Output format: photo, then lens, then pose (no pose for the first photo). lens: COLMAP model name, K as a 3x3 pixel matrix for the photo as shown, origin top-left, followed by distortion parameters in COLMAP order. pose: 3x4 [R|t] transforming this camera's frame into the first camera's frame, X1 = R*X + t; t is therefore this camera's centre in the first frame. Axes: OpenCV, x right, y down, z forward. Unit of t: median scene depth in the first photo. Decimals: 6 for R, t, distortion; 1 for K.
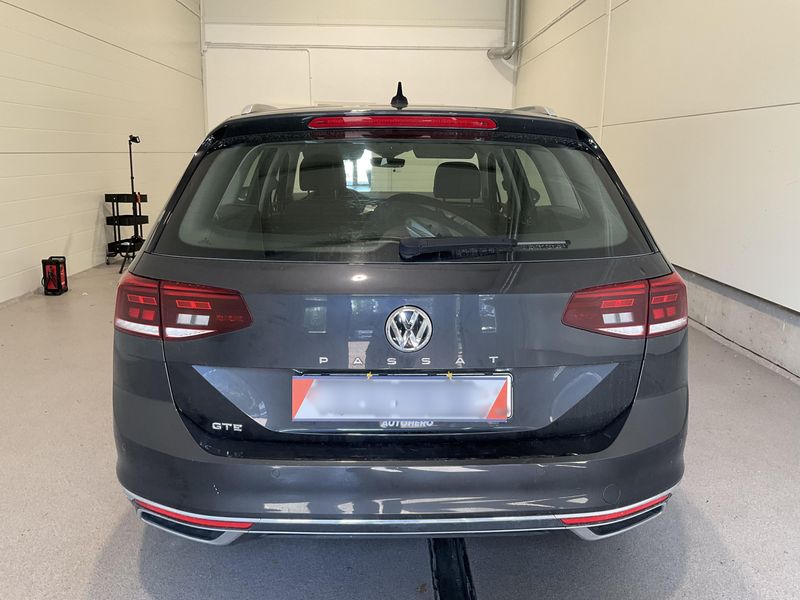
lens RADIAL K [[702.8, 0, 400.0], [0, 702.8, 300.0], [0, 0, 1]] dist [0.016151, -0.004923]
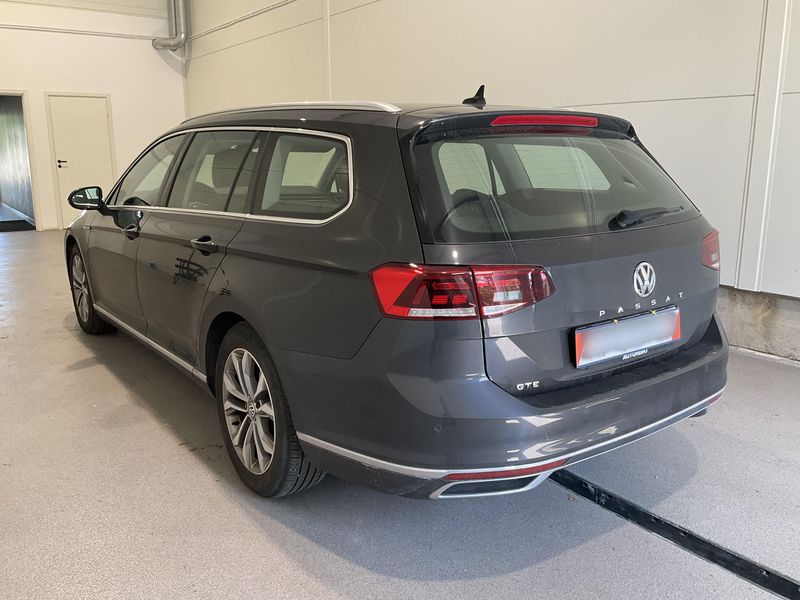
lens RADIAL K [[702.8, 0, 400.0], [0, 702.8, 300.0], [0, 0, 1]] dist [0.016151, -0.004923]
pose [[0.819603, -0.134684, 0.556876, -0.794783], [0.129698, 0.990360, 0.048637, -0.031914], [-0.558058, 0.032362, 0.829171, 0.120475]]
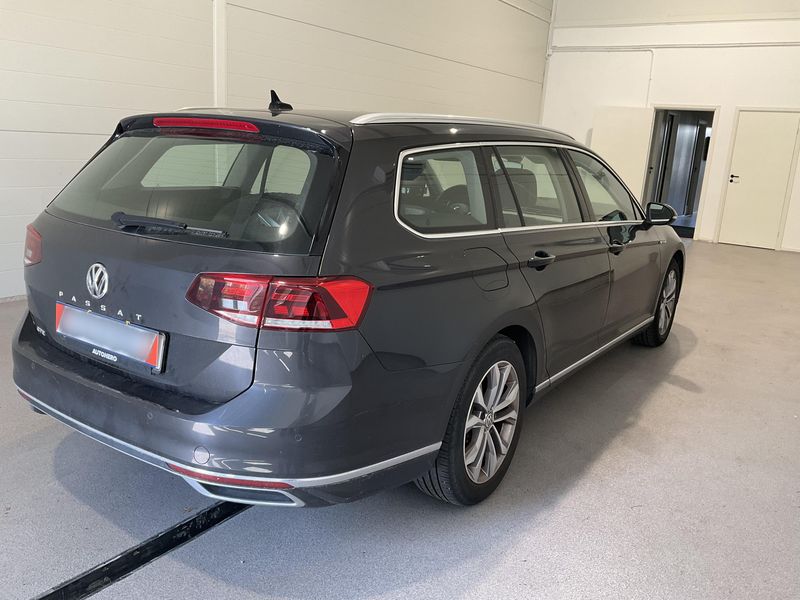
lens RADIAL K [[702.8, 0, 400.0], [0, 702.8, 300.0], [0, 0, 1]] dist [0.016151, -0.004923]
pose [[0.800895, 0.173058, -0.573252, 0.881778], [-0.173642, 0.983313, 0.054254, -0.066629], [0.573076, 0.056089, 0.817581, 0.184247]]
